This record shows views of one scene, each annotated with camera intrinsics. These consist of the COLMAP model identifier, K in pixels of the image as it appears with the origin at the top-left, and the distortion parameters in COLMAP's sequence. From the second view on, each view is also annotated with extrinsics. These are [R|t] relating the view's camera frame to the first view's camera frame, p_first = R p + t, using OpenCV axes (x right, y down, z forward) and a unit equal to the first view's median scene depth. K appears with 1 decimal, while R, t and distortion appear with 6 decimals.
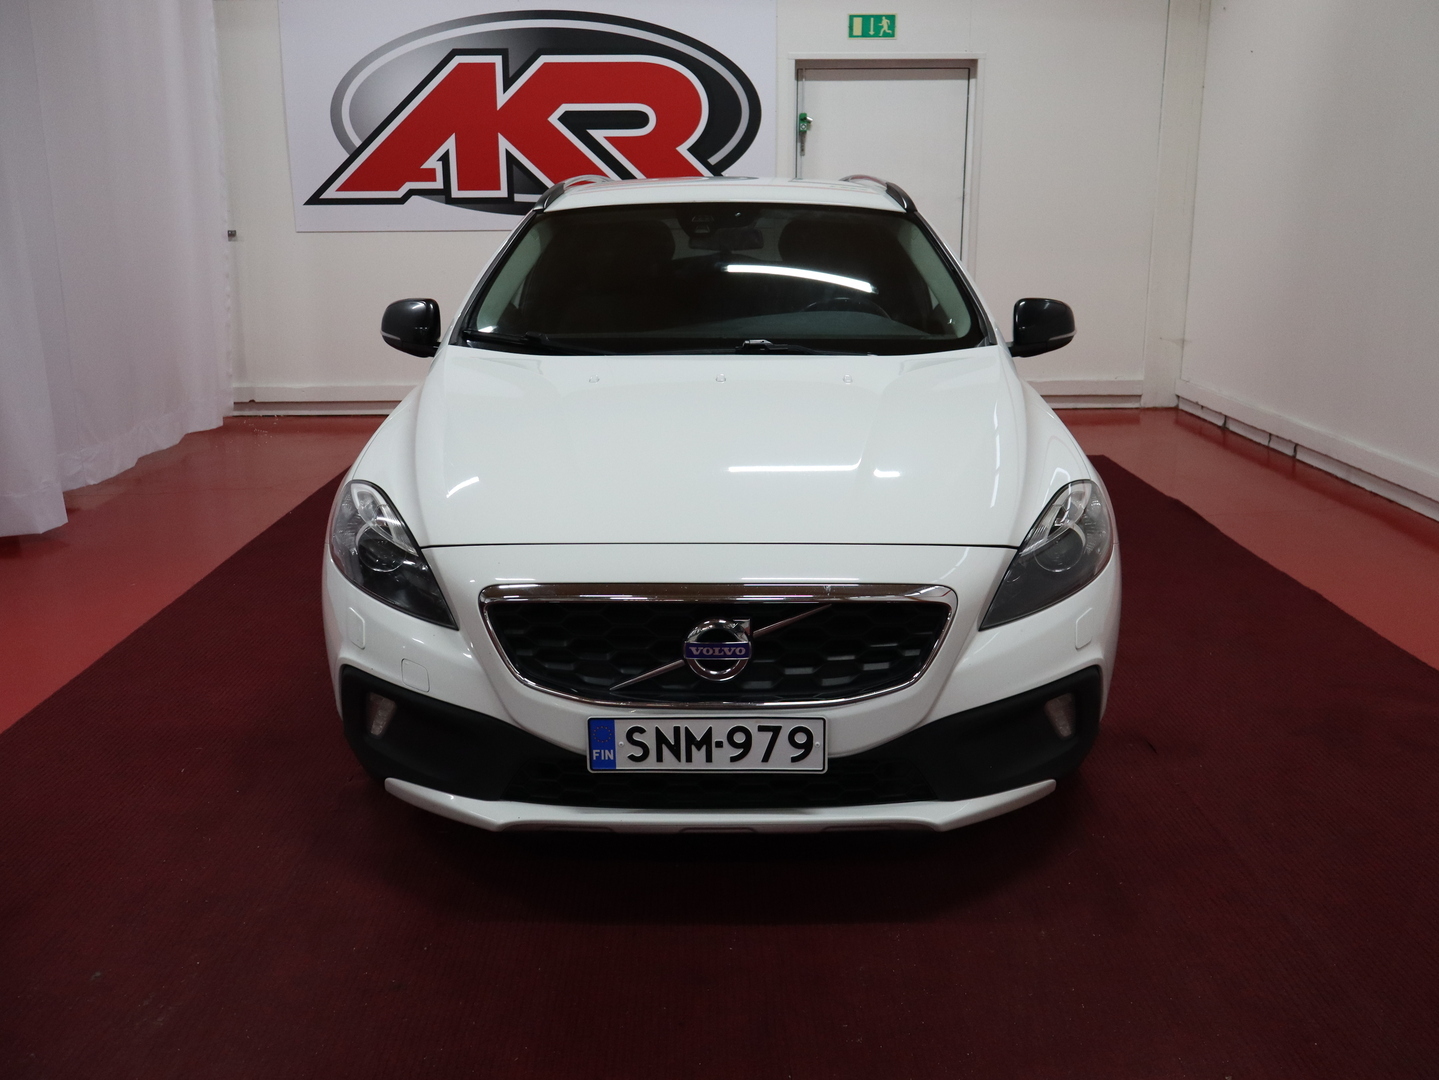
lens RADIAL K [[1369.5, 0, 720.0], [0, 1369.5, 543.7], [0, 0, 1]] dist [-0.016183, 0.000000]
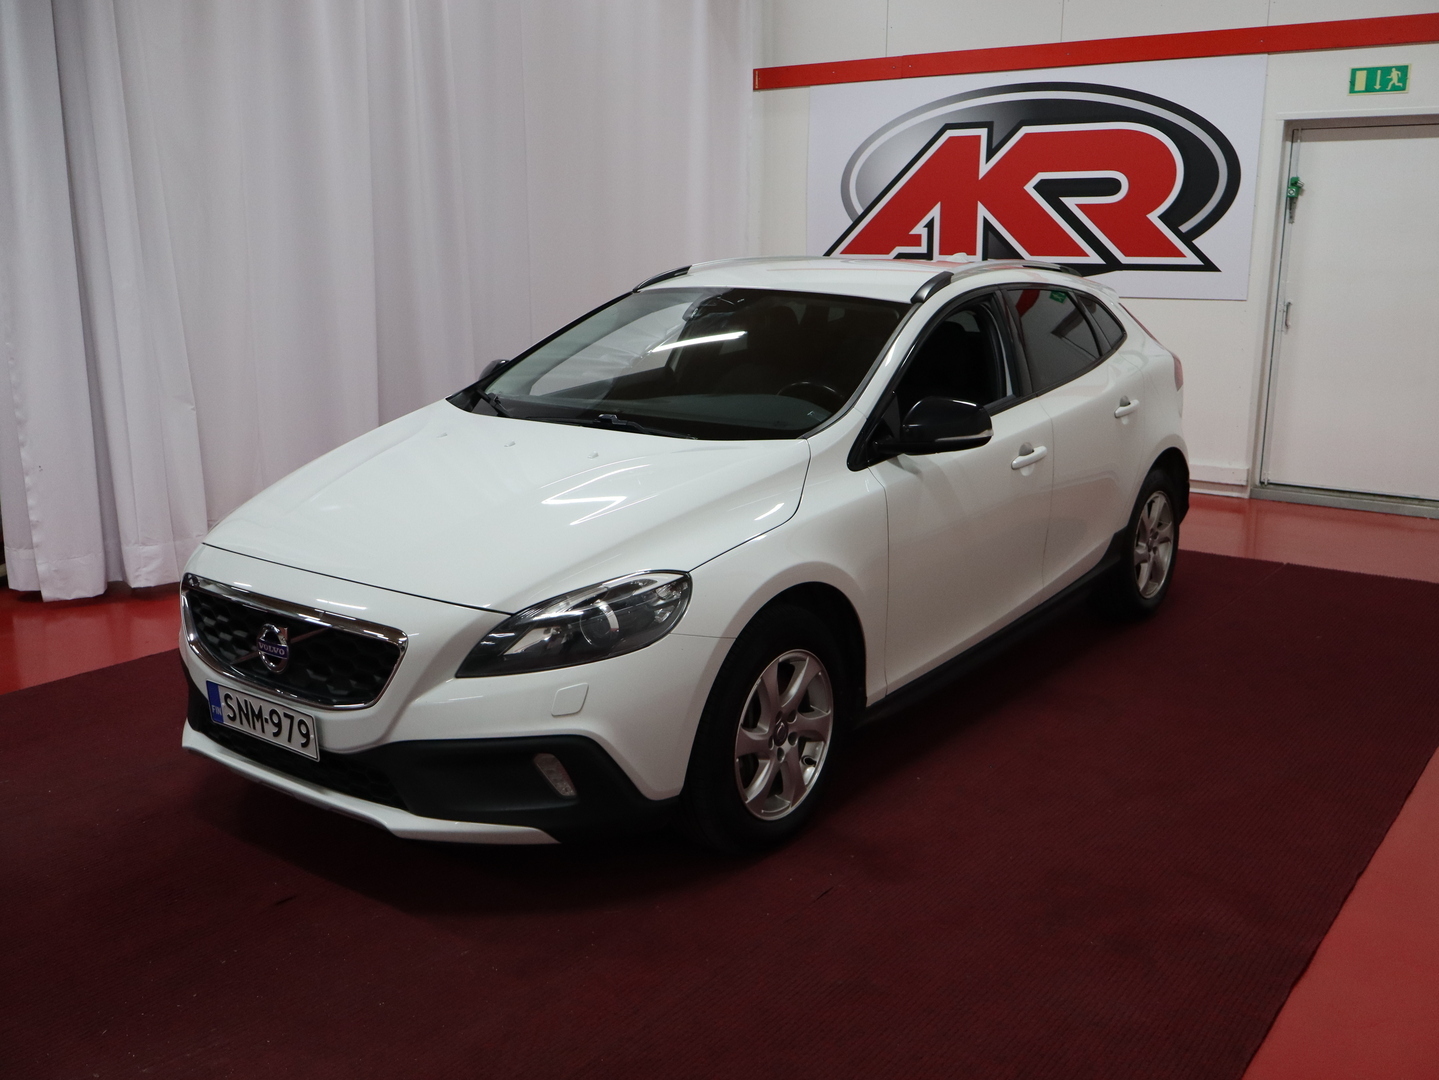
lens RADIAL K [[1369.5, 0, 723.4], [0, 1369.5, 539.0], [0, 0, 1]] dist [-0.016183, 0.000000]
pose [[0.801690, 0.135274, -0.582232, 0.330054], [-0.153192, 0.988021, 0.018620, -0.034963], [0.577776, 0.074266, 0.812809, 0.056046]]
